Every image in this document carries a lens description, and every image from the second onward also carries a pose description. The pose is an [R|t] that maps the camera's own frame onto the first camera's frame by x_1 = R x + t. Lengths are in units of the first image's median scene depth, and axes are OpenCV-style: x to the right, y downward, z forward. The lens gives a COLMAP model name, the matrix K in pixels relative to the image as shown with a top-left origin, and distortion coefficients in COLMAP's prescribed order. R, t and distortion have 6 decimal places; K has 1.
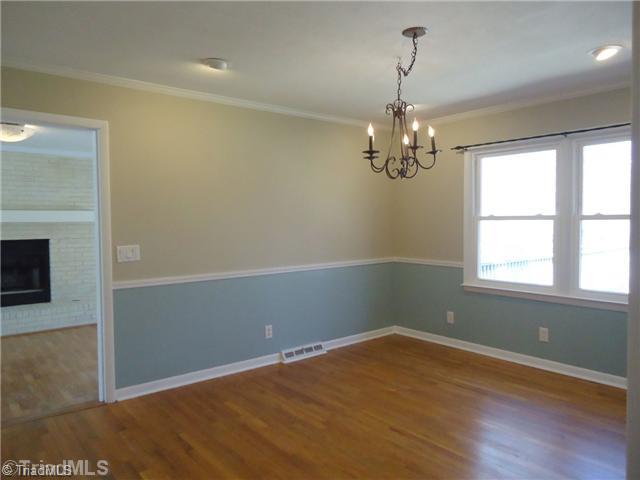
lens RADIAL K [[469.9, 0, 320.0], [0, 469.9, 240.0], [0, 0, 1]] dist [0.005321, 0.001549]
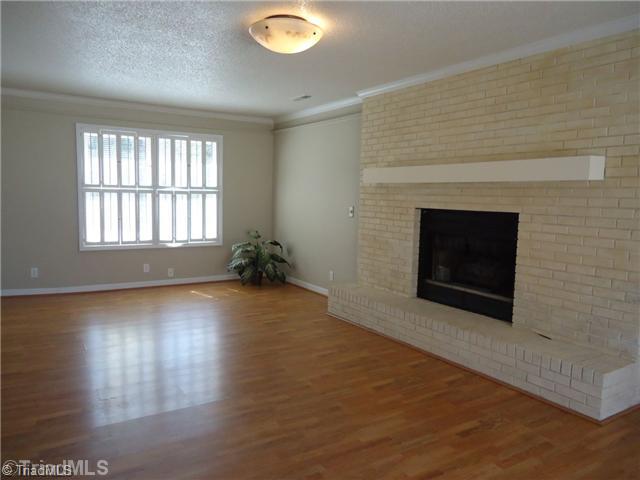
lens RADIAL K [[469.9, 0, 320.0], [0, 469.9, 240.0], [0, 0, 1]] dist [0.005321, 0.001549]
pose [[-0.145114, 0.096592, -0.984689, 0.007921], [-0.063205, 0.992286, 0.106651, -0.014898], [0.987394, 0.077714, -0.137890, 0.843228]]
